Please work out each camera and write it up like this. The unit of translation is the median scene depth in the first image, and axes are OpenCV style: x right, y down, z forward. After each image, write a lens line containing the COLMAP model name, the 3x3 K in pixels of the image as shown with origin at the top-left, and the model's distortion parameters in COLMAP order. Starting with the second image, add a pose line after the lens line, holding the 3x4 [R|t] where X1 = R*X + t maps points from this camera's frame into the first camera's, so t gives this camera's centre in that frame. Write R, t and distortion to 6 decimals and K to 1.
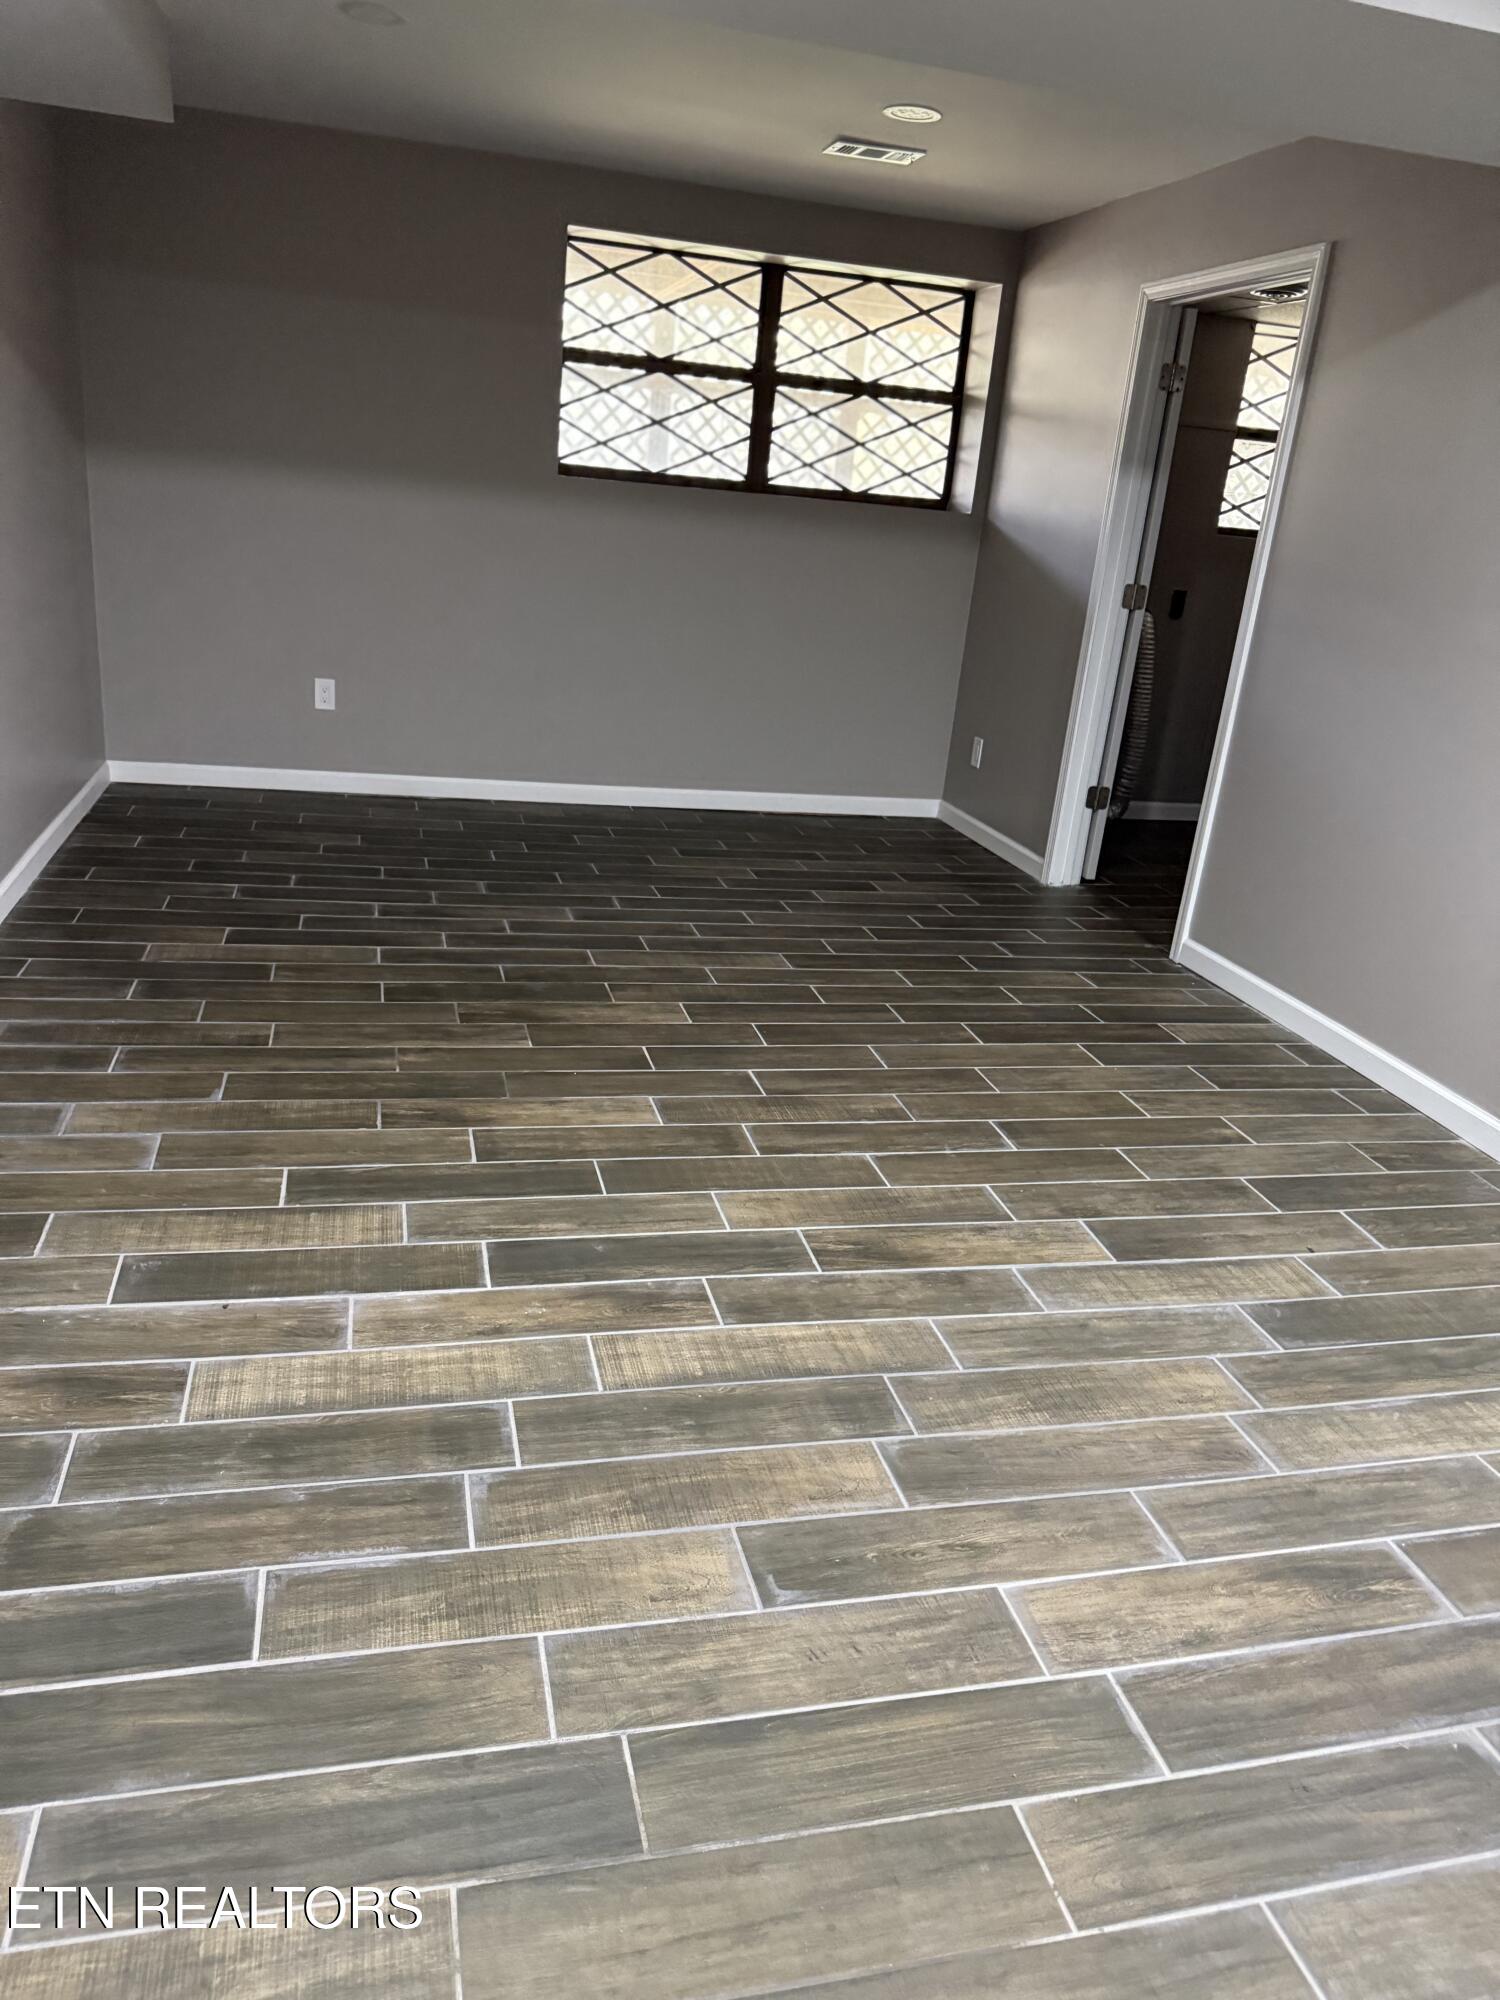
lens RADIAL K [[1415.8, 0, 747.6], [0, 1415.8, 998.5], [0, 0, 1]] dist [0.048522, -0.057219]
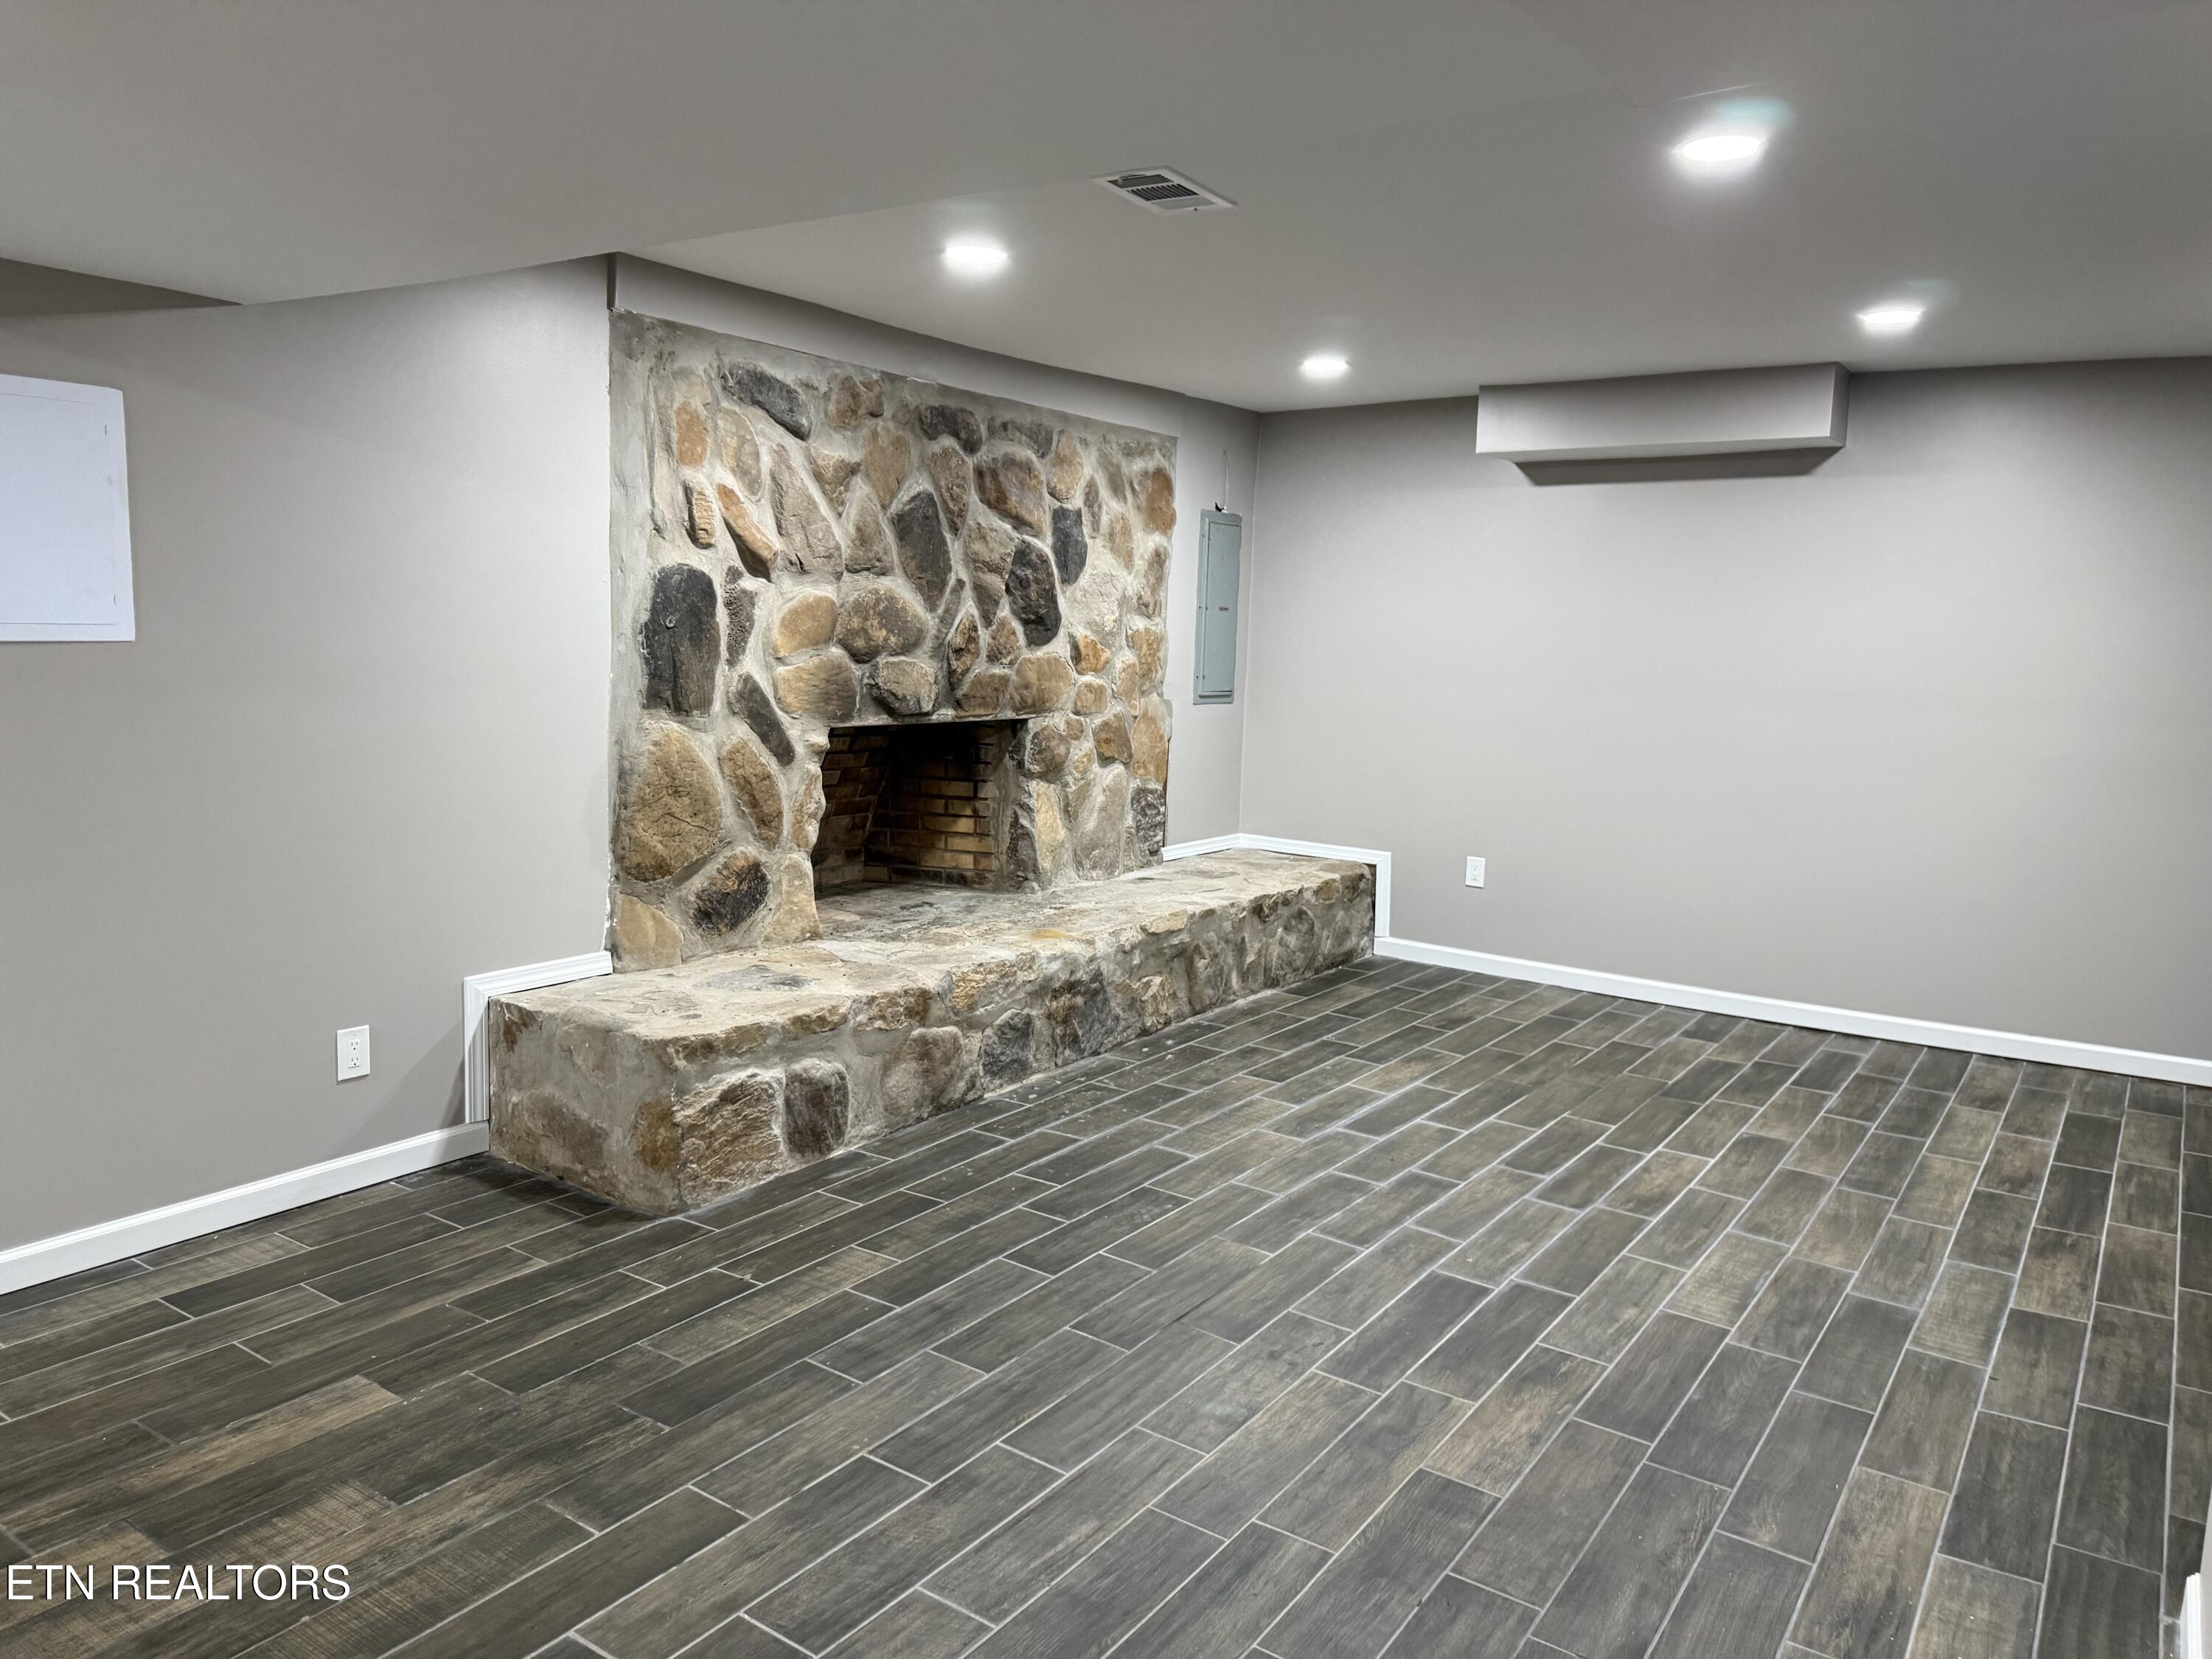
lens RADIAL K [[1565.8, 0, 1104.3], [0, 1565.8, 828.7], [0, 0, 1]] dist [0.048522, -0.057219]
pose [[-0.743170, -0.030604, -0.668402, 1.929970], [-0.321268, 0.892591, 0.316336, -0.383047], [0.586929, 0.449828, -0.673179, 1.439609]]
